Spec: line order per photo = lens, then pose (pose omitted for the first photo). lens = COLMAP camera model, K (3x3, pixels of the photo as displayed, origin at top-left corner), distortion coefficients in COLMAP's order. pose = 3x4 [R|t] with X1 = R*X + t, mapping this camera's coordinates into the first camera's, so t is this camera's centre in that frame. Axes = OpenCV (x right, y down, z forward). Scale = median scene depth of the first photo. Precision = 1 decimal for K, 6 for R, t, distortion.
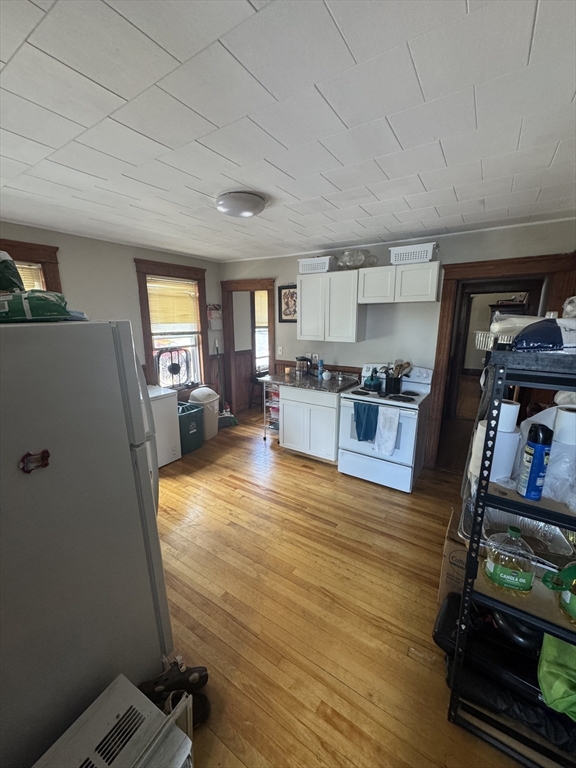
lens RADIAL K [[305.6, 0, 291.3], [0, 305.6, 385.2], [0, 0, 1]] dist [0.003081, 0.000079]
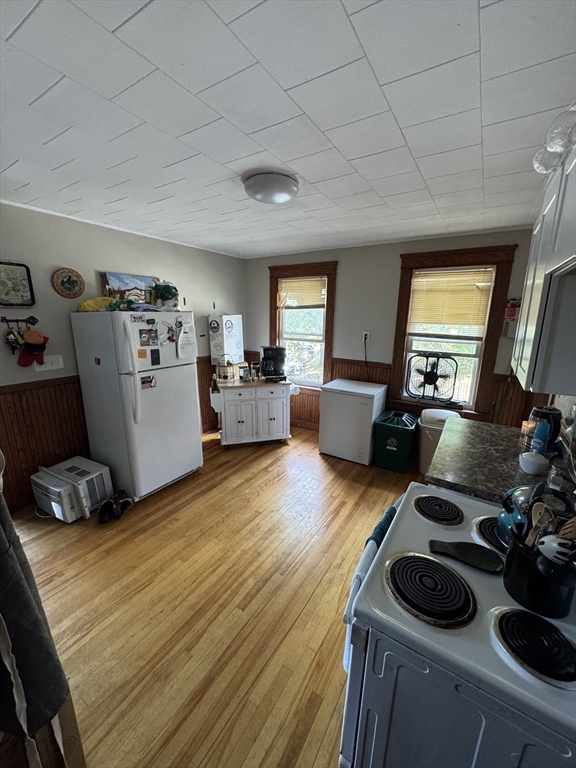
lens RADIAL K [[305.6, 0, 291.0], [0, 305.6, 386.9], [0, 0, 1]] dist [0.003081, 0.000079]
pose [[0.015360, 0.240476, -0.970534, 0.665376], [-0.236301, 0.944026, 0.230168, -0.204694], [0.971559, 0.225802, 0.071325, 0.881053]]
